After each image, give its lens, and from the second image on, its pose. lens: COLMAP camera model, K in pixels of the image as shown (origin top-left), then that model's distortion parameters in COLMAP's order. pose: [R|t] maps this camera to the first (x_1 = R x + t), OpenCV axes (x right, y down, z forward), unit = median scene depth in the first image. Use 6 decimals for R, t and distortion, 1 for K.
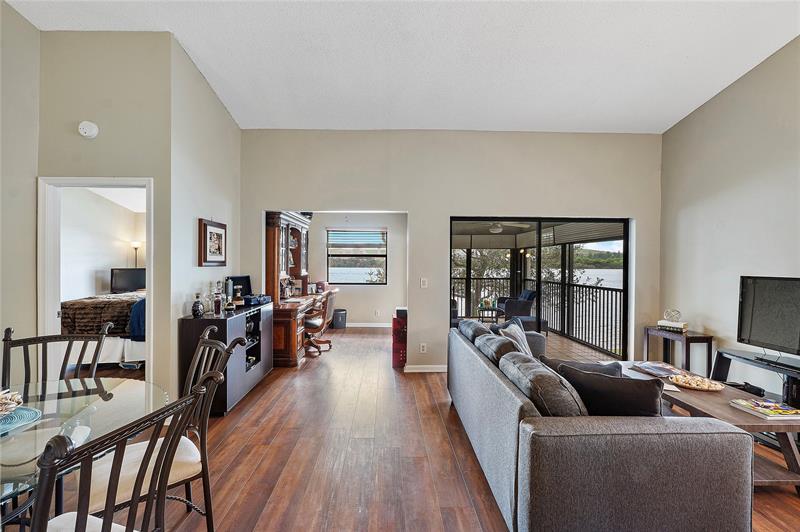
lens RADIAL K [[339.3, 0, 400.0], [0, 339.3, 266.0], [0, 0, 1]] dist [-0.000537, 0.000013]
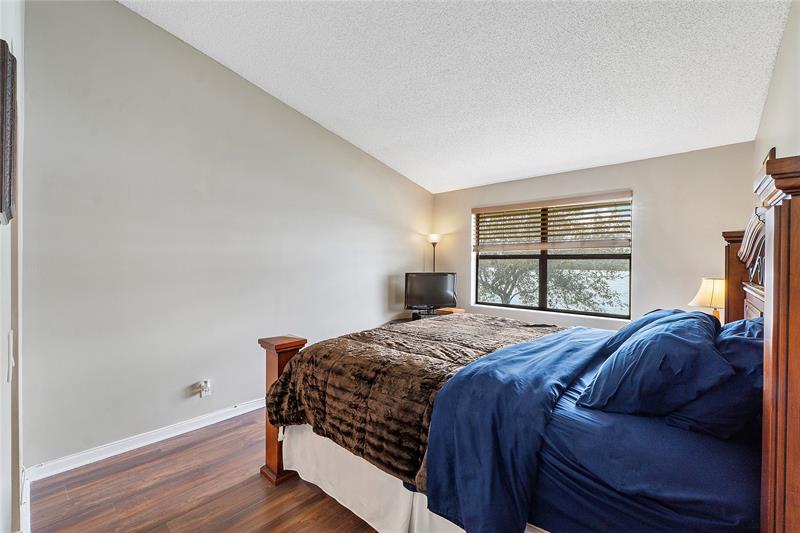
lens RADIAL K [[339.3, 0, 400.0], [0, 339.3, 266.5], [0, 0, 1]] dist [-0.000537, 0.000013]
pose [[0.731884, 0.007187, -0.681391, -0.586838], [-0.012177, 0.999923, -0.002532, -0.004633], [0.681320, 0.010150, 0.731915, 0.732376]]
